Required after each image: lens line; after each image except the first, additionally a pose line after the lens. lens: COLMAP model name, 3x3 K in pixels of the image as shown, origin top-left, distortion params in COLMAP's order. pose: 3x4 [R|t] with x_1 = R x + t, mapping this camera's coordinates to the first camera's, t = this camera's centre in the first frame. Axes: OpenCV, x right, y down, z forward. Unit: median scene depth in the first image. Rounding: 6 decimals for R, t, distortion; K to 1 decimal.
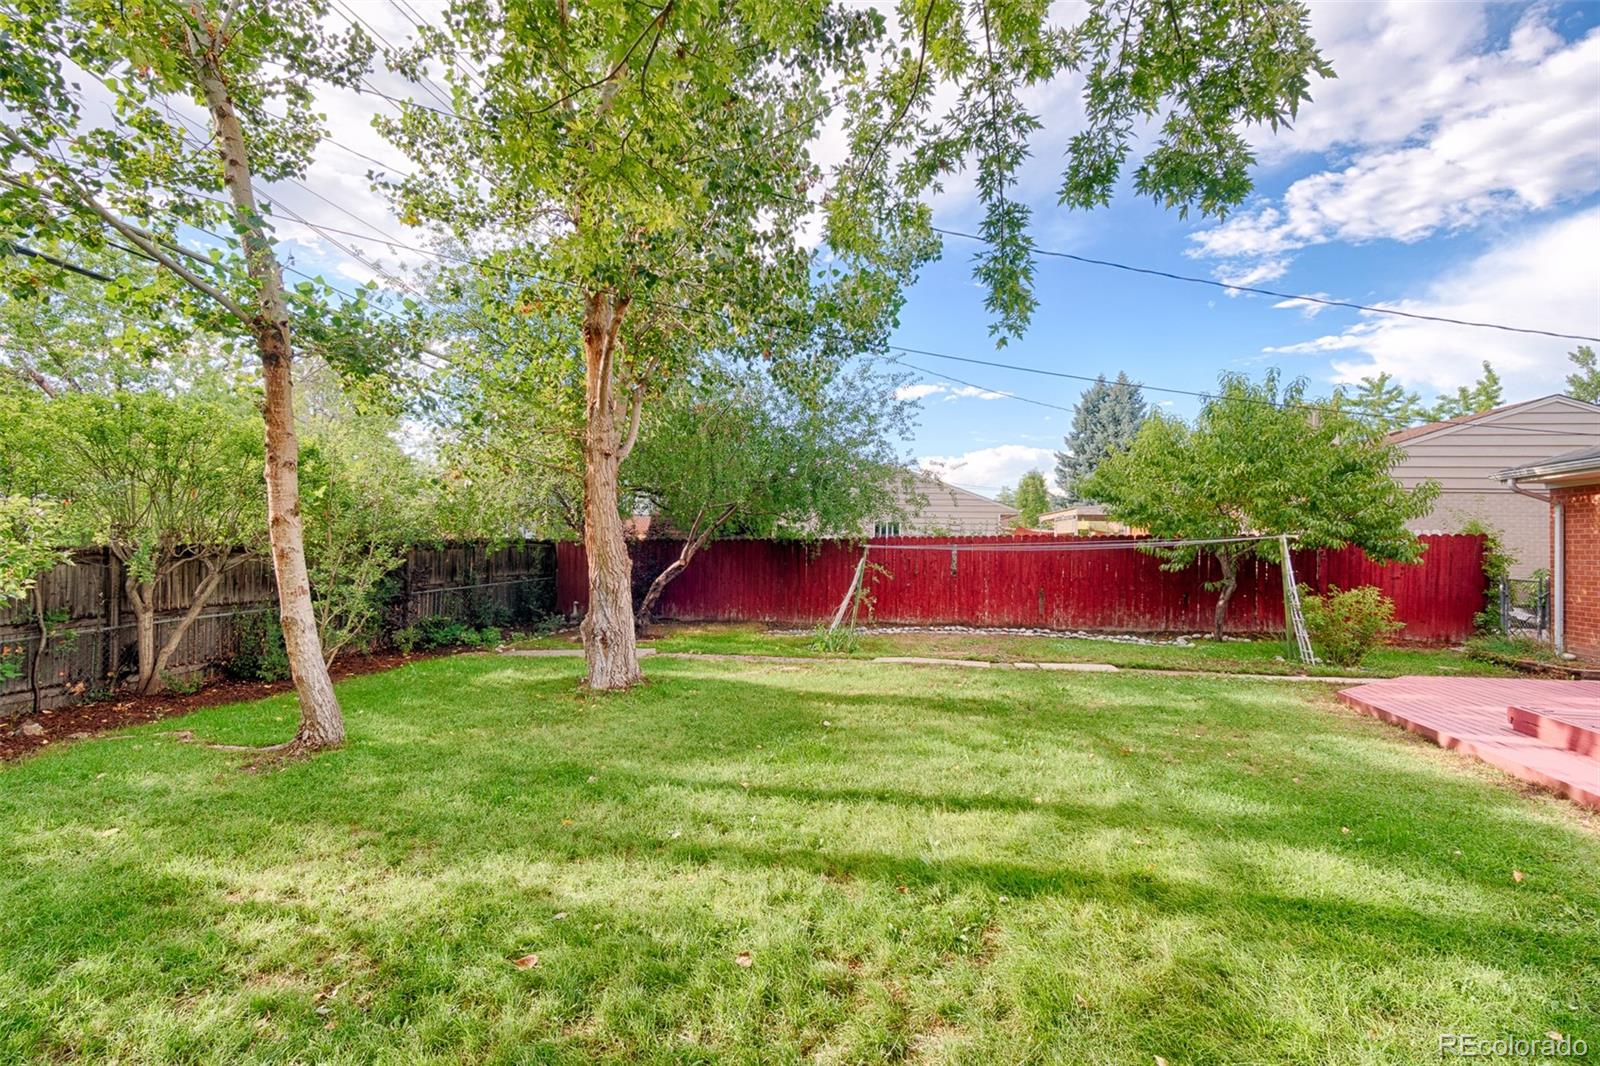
lens RADIAL K [[691.7, 0, 786.2], [0, 691.7, 528.7], [0, 0, 1]] dist [0.000278, 0.000128]
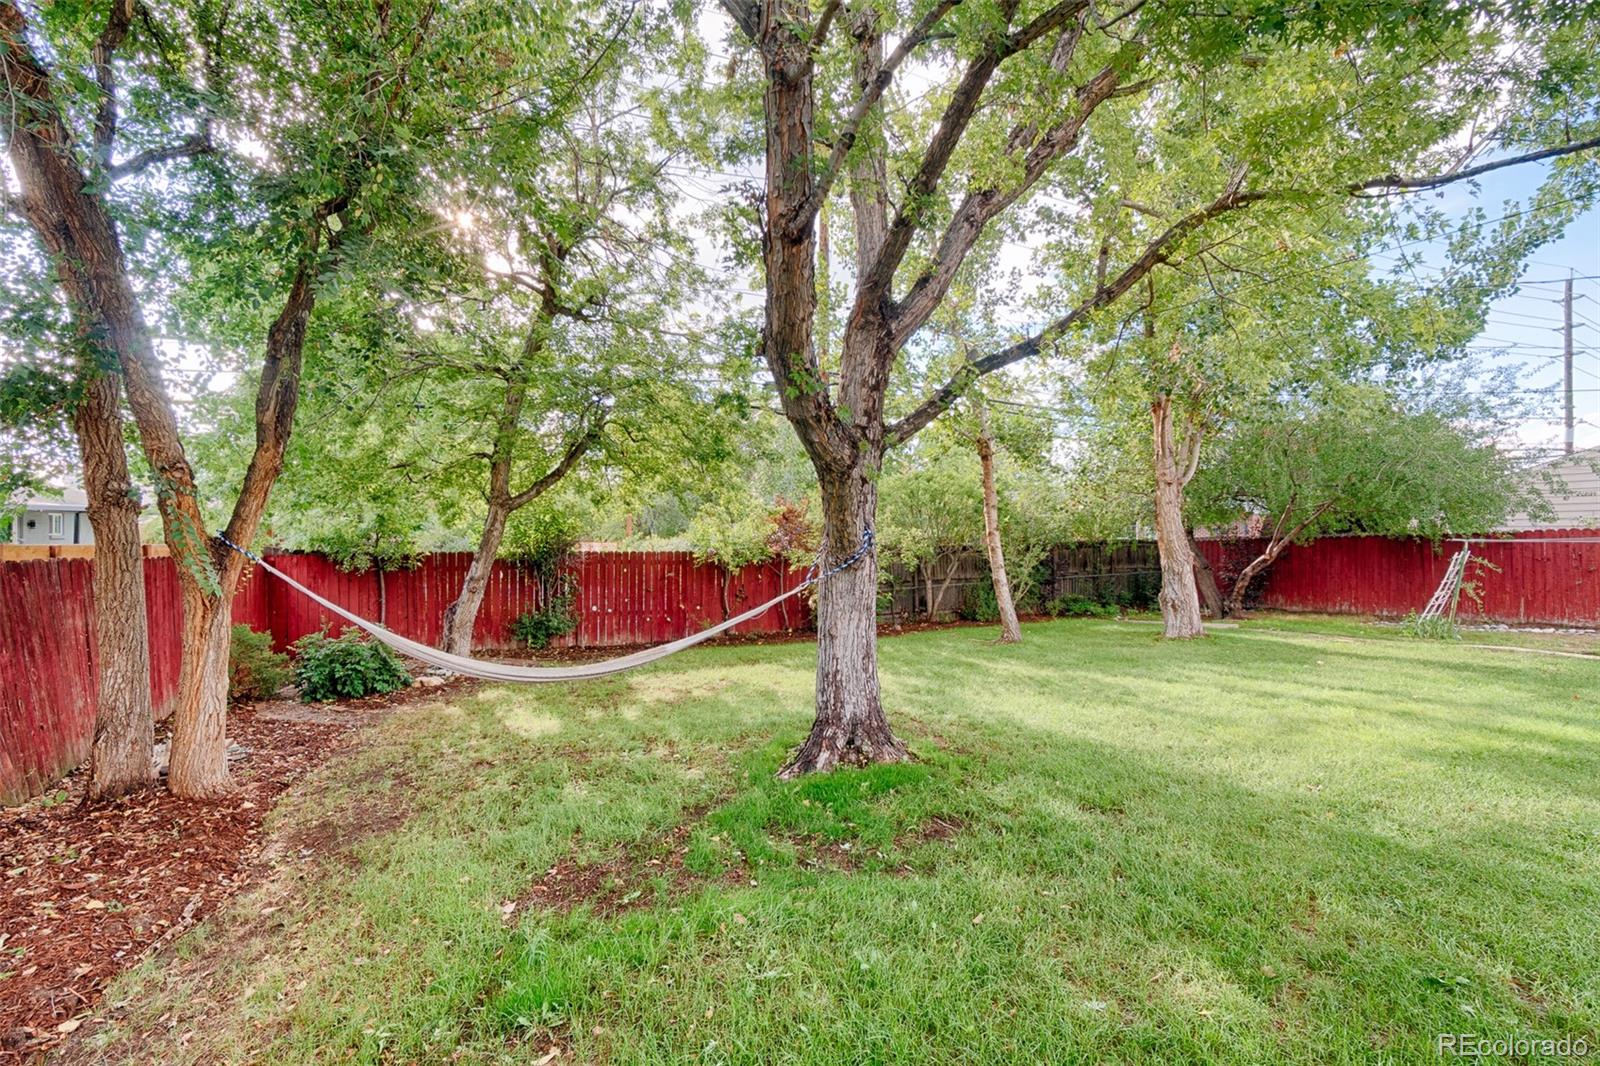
lens RADIAL K [[691.7, 0, 786.2], [0, 691.7, 528.7], [0, 0, 1]] dist [0.000278, 0.000128]
pose [[0.636515, -0.032077, -0.770597, 0.318411], [0.029760, 0.999412, -0.017020, -0.005687], [0.770690, -0.012100, 0.637096, -0.528949]]
